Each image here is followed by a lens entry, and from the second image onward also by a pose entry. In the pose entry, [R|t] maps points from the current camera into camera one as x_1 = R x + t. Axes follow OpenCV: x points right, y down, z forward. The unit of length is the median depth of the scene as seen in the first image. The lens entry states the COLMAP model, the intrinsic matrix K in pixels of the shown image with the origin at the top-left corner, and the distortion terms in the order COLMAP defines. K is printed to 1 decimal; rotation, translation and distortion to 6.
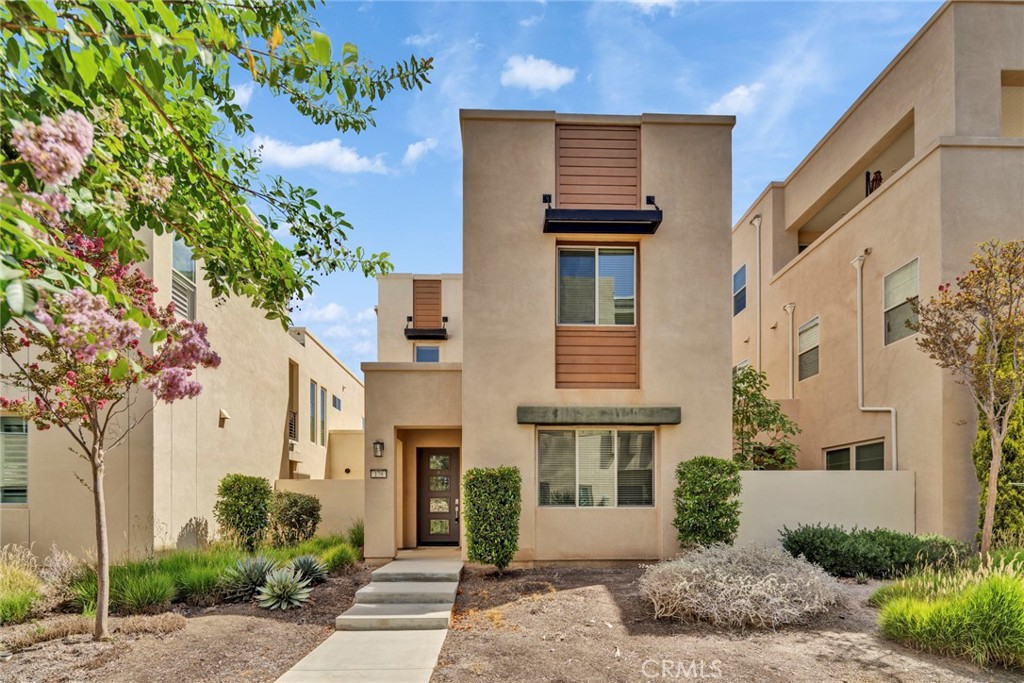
lens RADIAL K [[471.0, 0, 512.0], [0, 471.0, 331.5], [0, 0, 1]] dist [-0.002305, 0.000062]
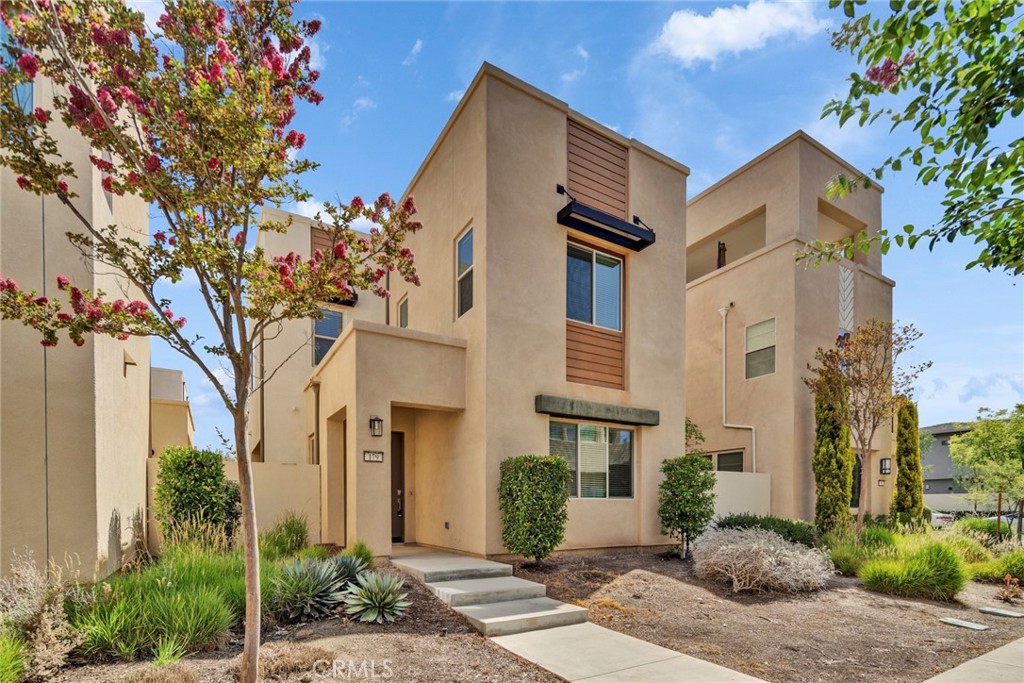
lens RADIAL K [[478.2, 0, 512.0], [0, 478.2, 341.5], [0, 0, 1]] dist [-0.001411, -0.000198]
pose [[0.871890, 0.160693, 0.462585, -0.464643], [-0.173518, 0.984716, -0.015021, 0.069519], [-0.457929, -0.067170, 0.886448, 0.148892]]
